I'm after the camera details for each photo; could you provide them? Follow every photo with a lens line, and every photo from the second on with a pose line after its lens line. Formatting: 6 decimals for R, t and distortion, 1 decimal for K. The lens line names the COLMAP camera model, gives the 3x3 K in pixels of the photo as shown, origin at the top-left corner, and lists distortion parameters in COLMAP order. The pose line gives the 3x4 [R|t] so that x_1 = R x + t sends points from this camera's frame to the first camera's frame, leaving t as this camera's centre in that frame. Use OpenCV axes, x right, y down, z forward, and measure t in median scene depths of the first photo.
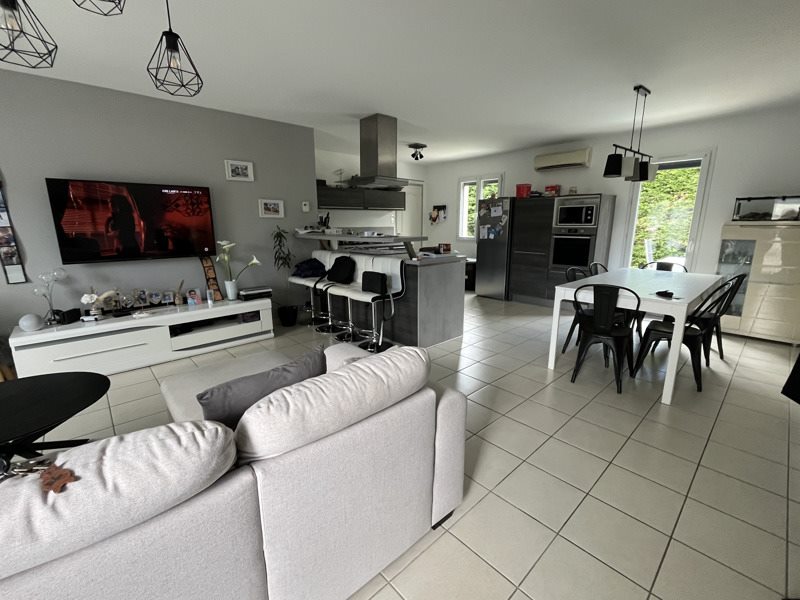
lens RADIAL K [[350.7, 0, 396.4], [0, 350.7, 300.3], [0, 0, 1]] dist [0.001562, -0.000854]
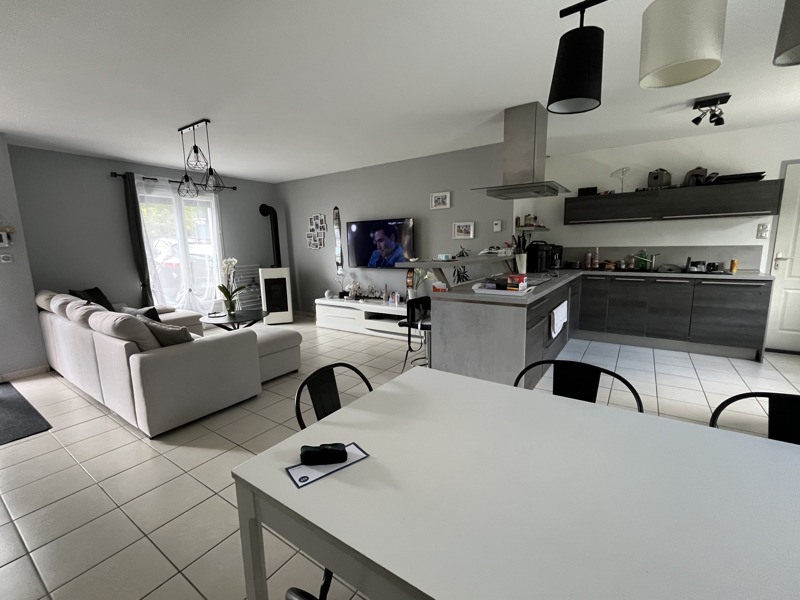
lens RADIAL K [[350.7, 0, 399.7], [0, 350.7, 299.3], [0, 0, 1]] dist [0.001562, -0.000854]
pose [[0.232467, 0.154401, -0.960270, 0.703954], [-0.190244, 0.975466, 0.110789, -0.145826], [0.953817, 0.156931, 0.256138, 0.607270]]
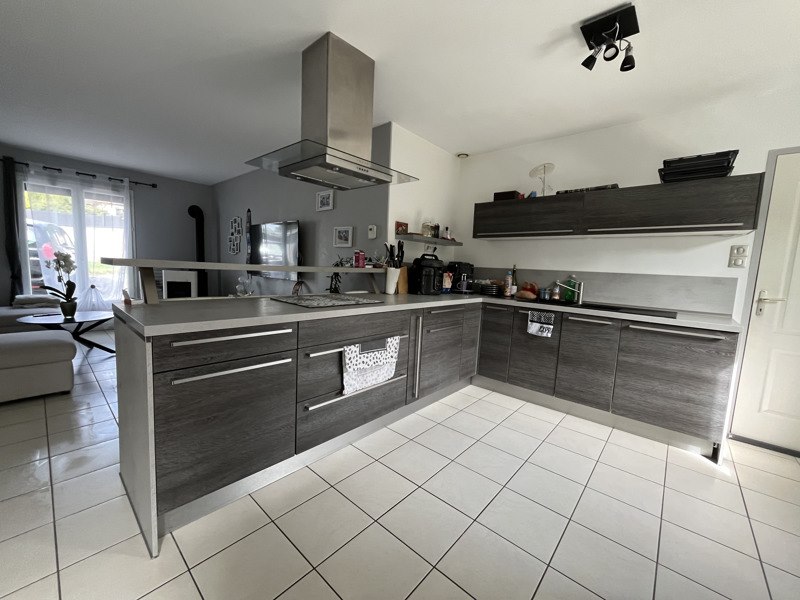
lens RADIAL K [[324.0, 0, 397.2], [0, 324.0, 300.7], [0, 0, 1]] dist [0.001001, -0.000192]
pose [[0.102219, 0.115384, -0.988047, 0.503368], [-0.259904, 0.961848, 0.085436, -0.225113], [0.960209, 0.248064, 0.128308, 1.130925]]
